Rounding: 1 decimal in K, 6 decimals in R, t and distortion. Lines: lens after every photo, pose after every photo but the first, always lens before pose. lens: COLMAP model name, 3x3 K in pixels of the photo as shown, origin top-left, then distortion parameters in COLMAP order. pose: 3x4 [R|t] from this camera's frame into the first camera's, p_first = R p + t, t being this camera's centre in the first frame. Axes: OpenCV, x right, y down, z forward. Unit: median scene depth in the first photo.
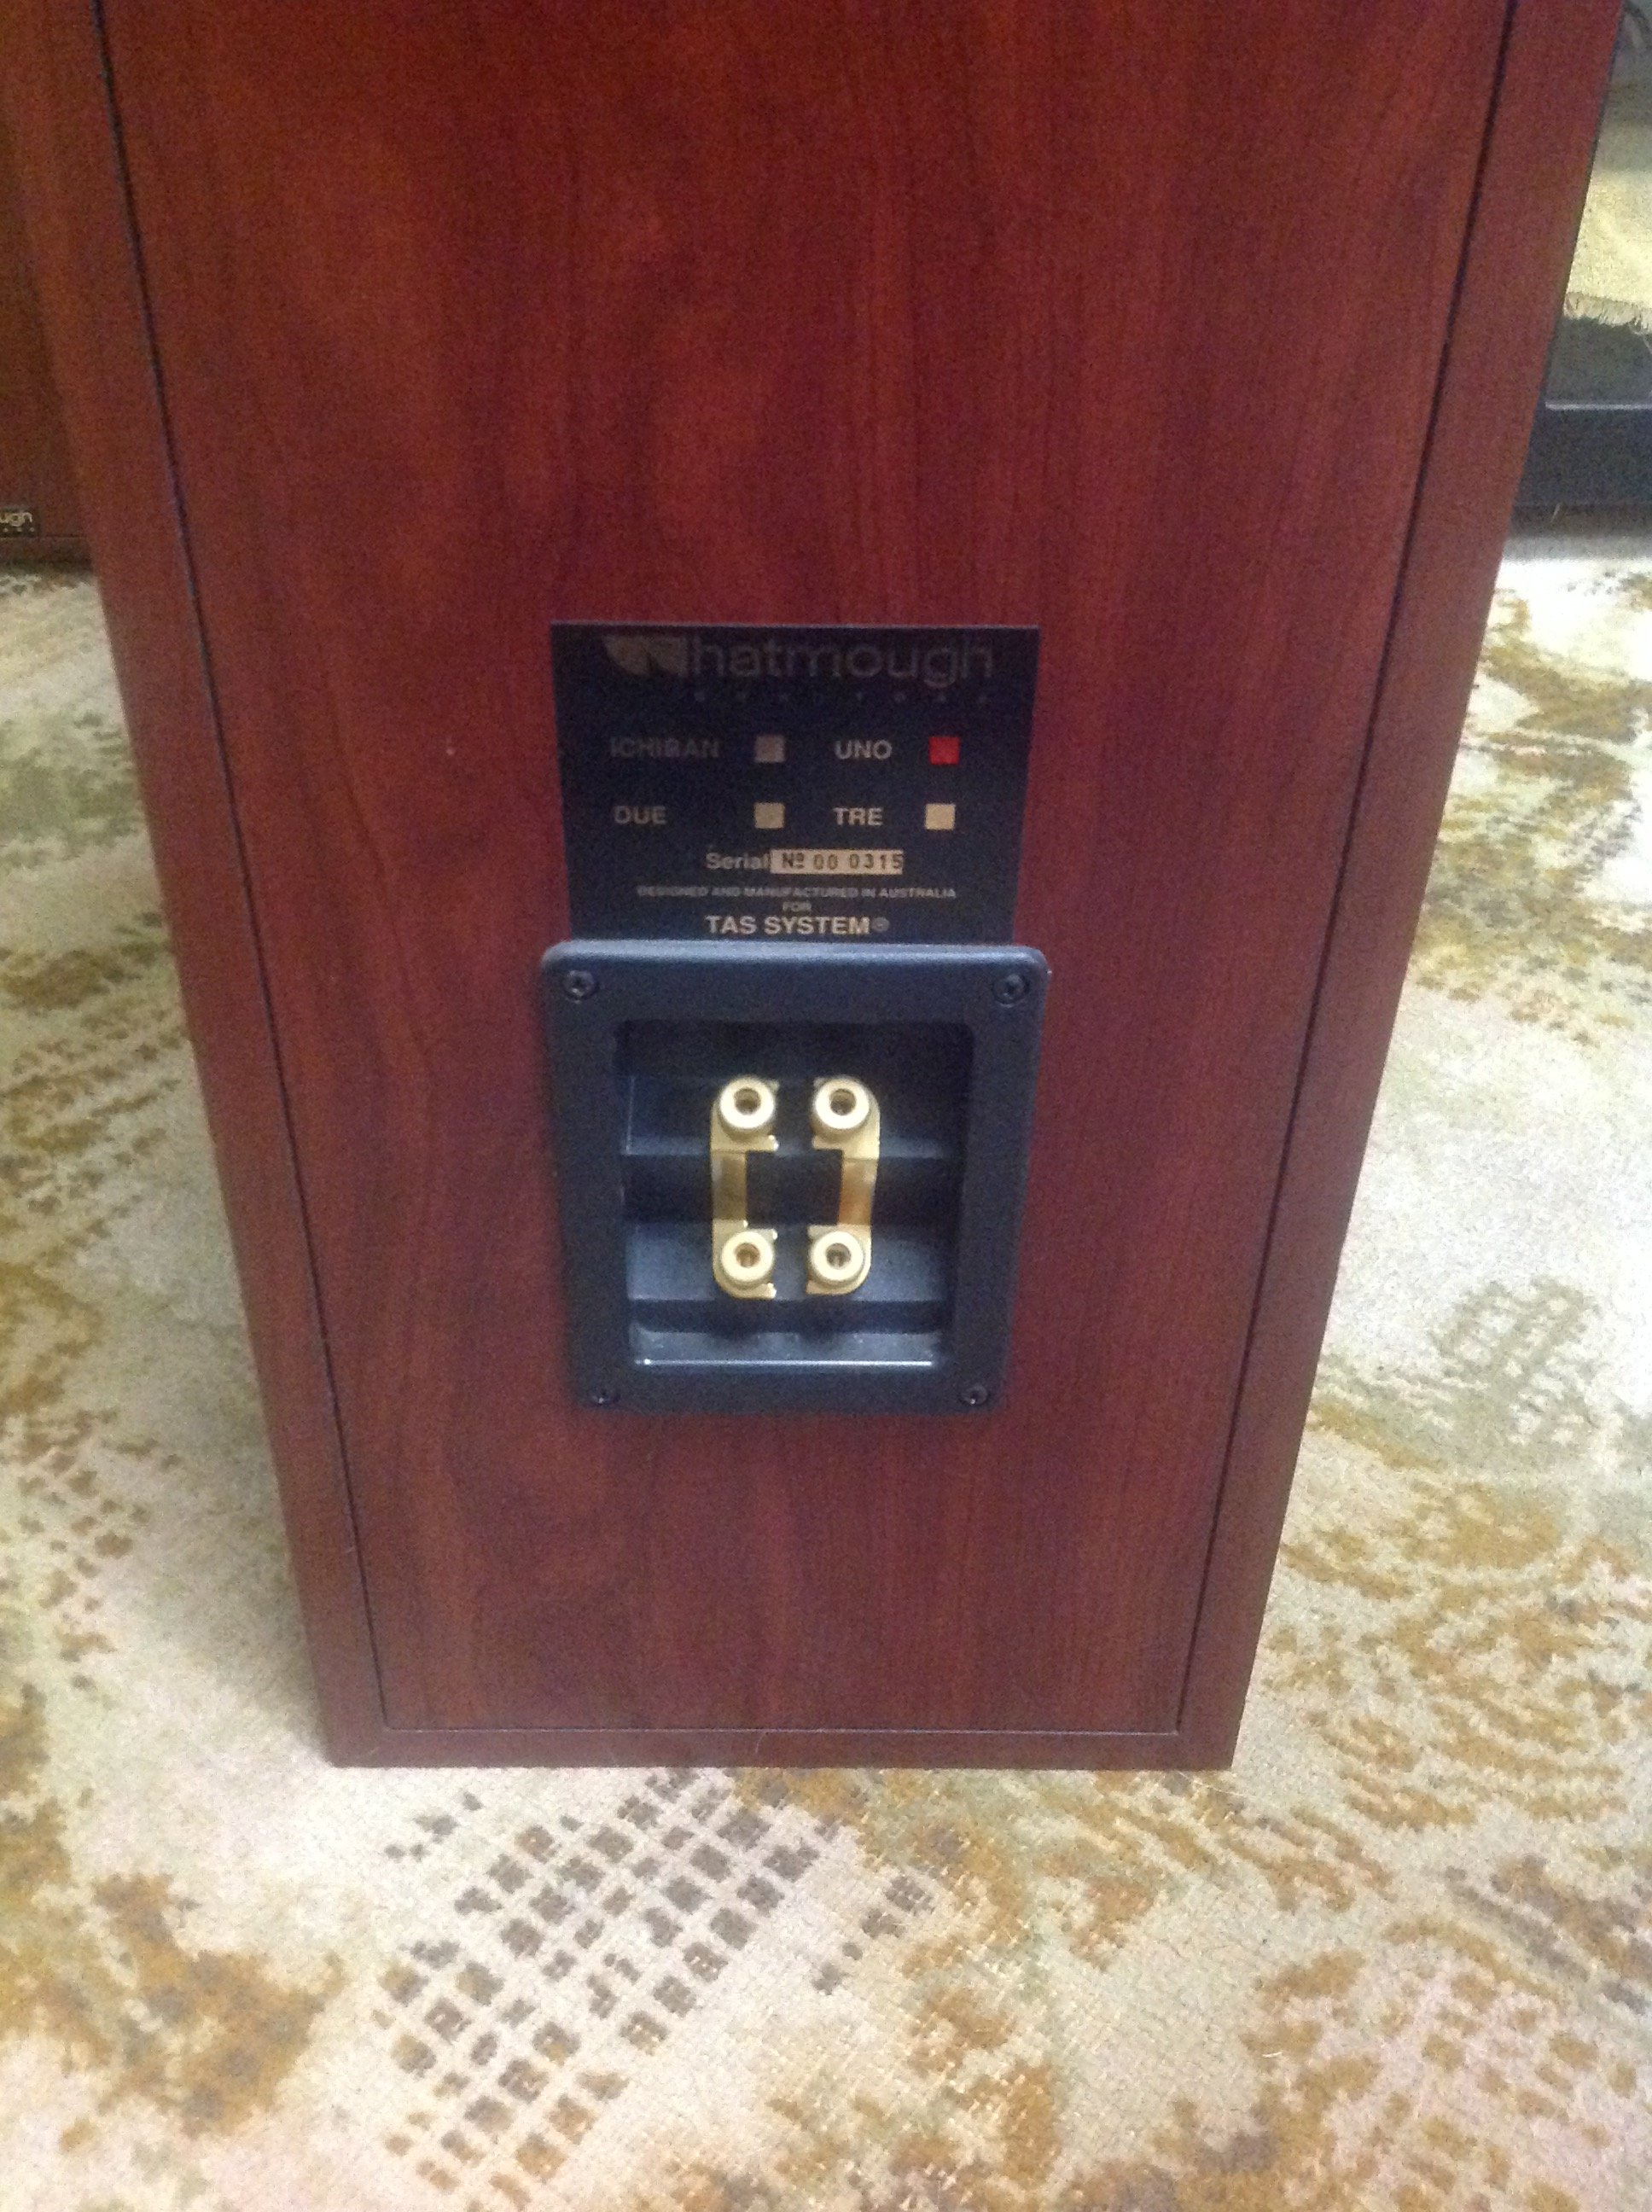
lens RADIAL K [[2175.6, 0, 826.0], [0, 2175.6, 1106.0], [0, 0, 1]] dist [0.131793, -0.308081]
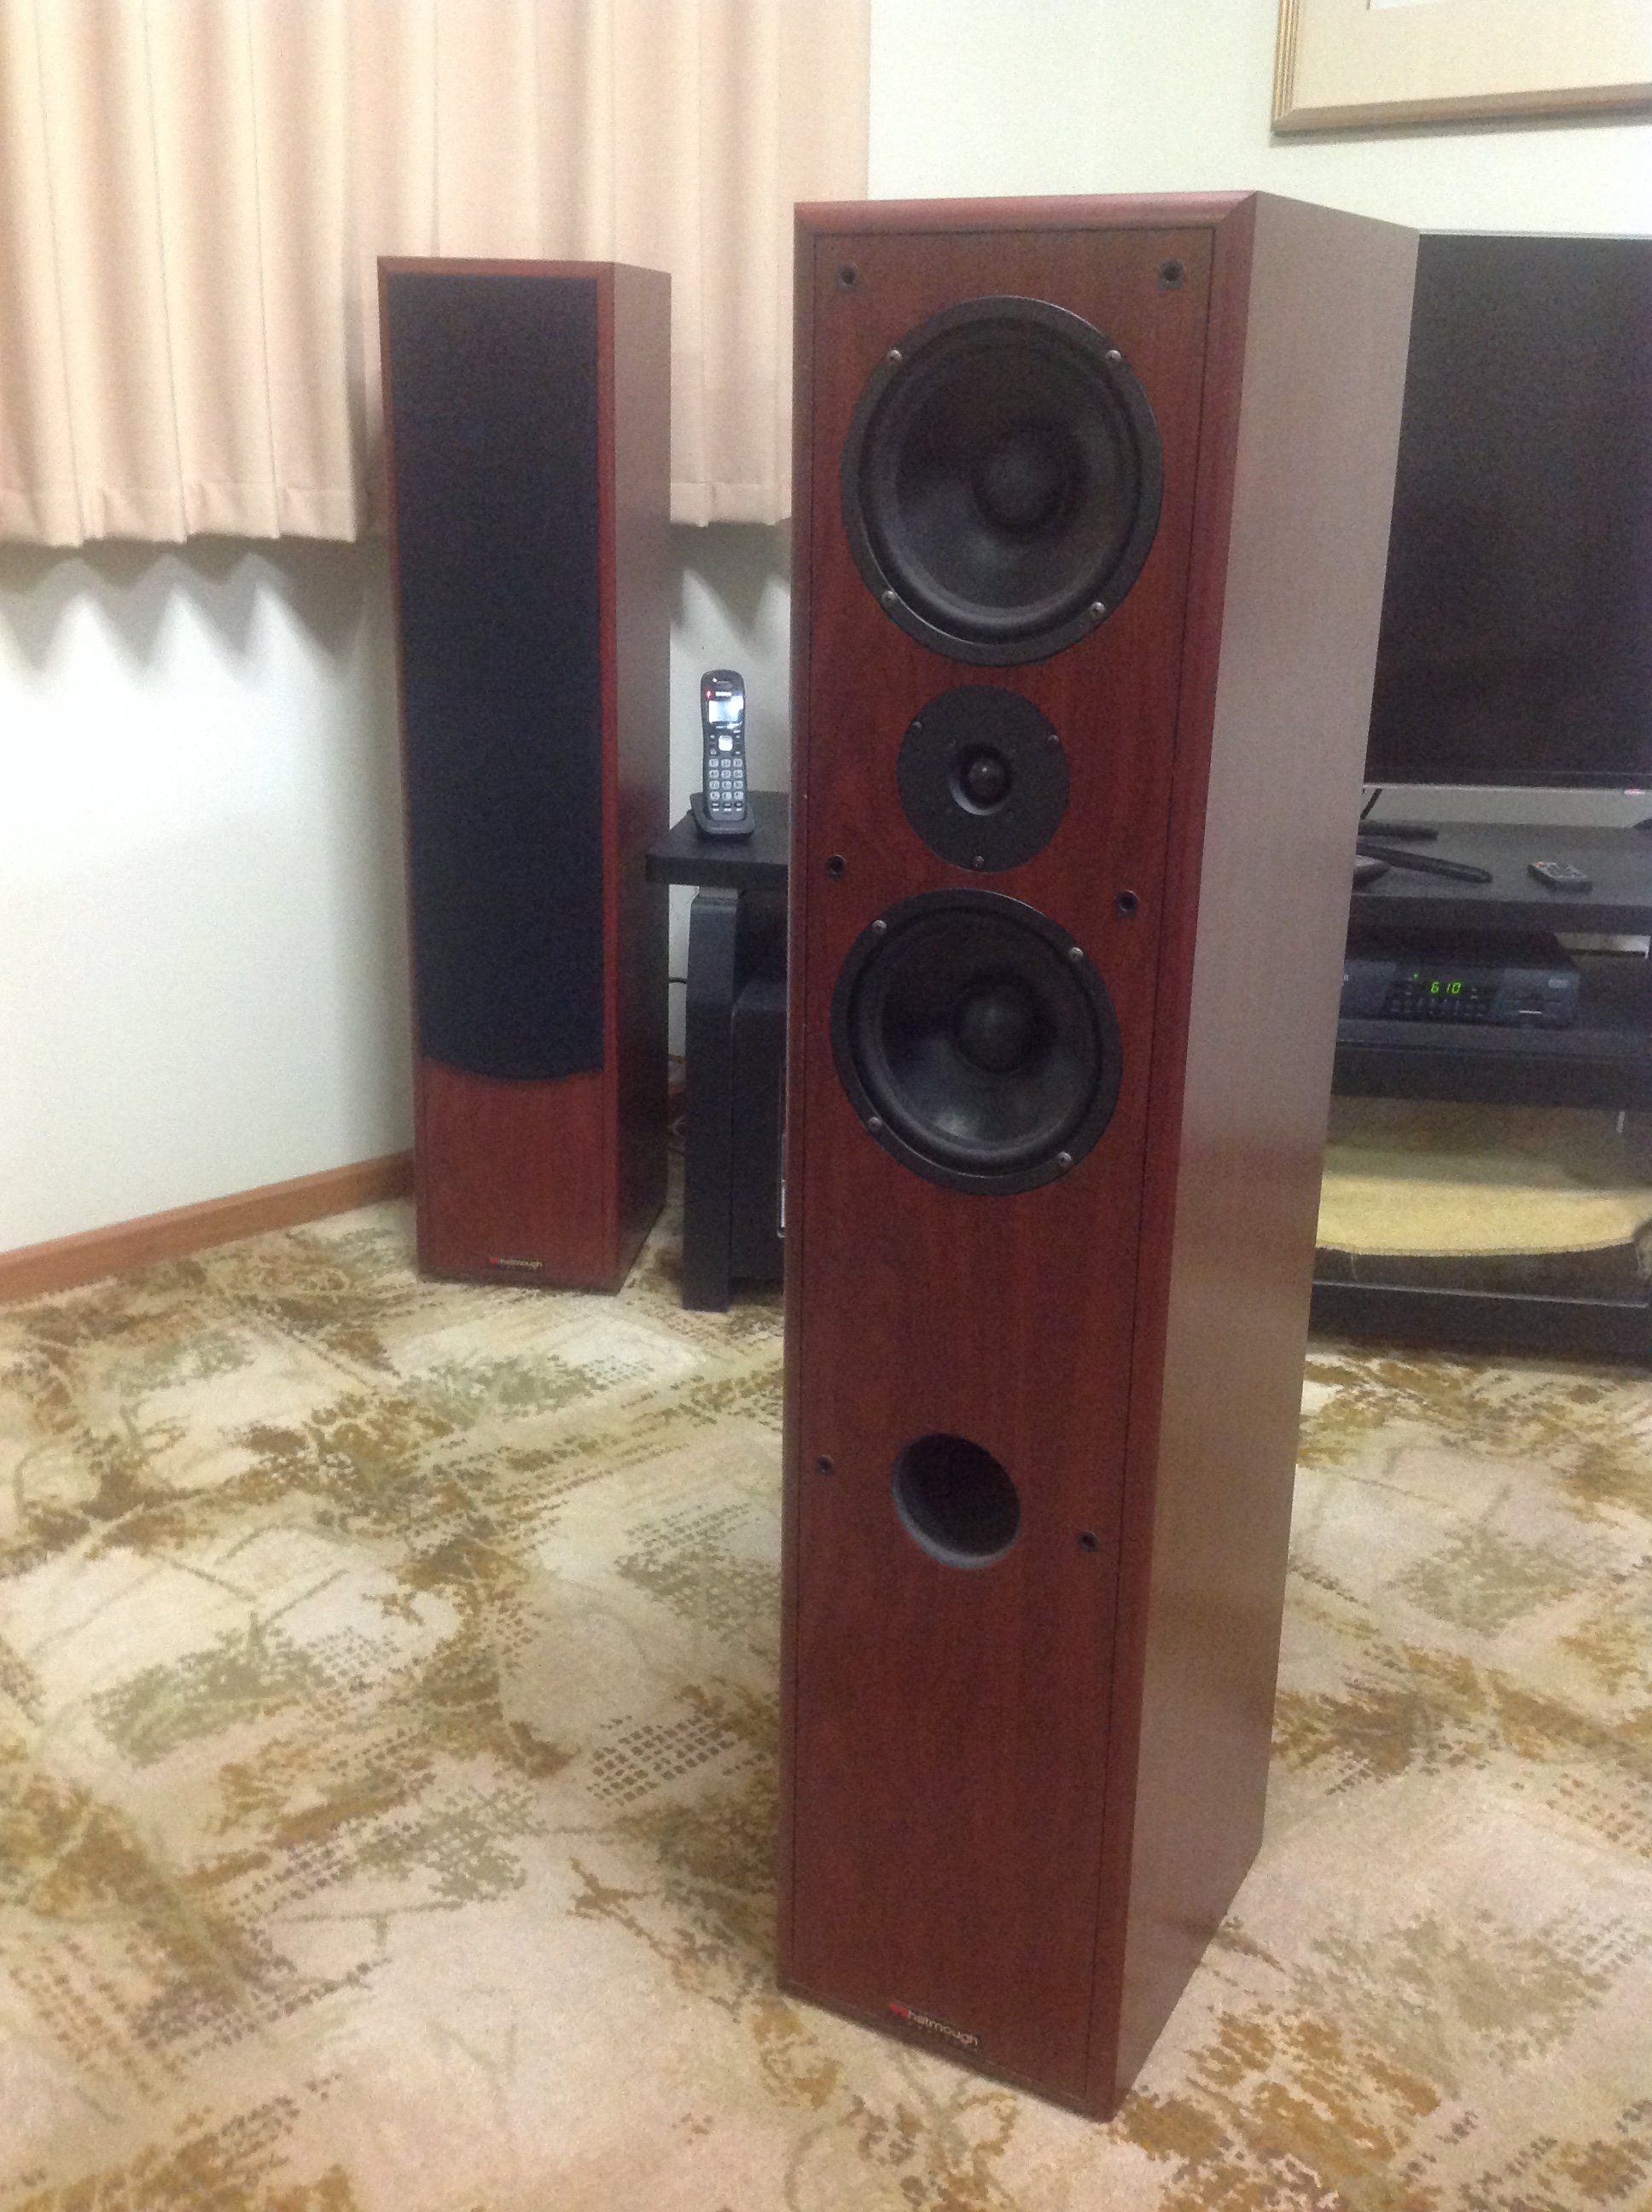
lens RADIAL K [[2175.6, 0, 826.0], [0, 2175.6, 1106.0], [0, 0, 1]] dist [0.131793, -0.308081]
pose [[0.980894, 0.066031, -0.182992, 0.626300], [-0.118568, 0.948656, -0.293248, 0.382285], [0.154233, 0.309342, 0.938360, -2.142339]]
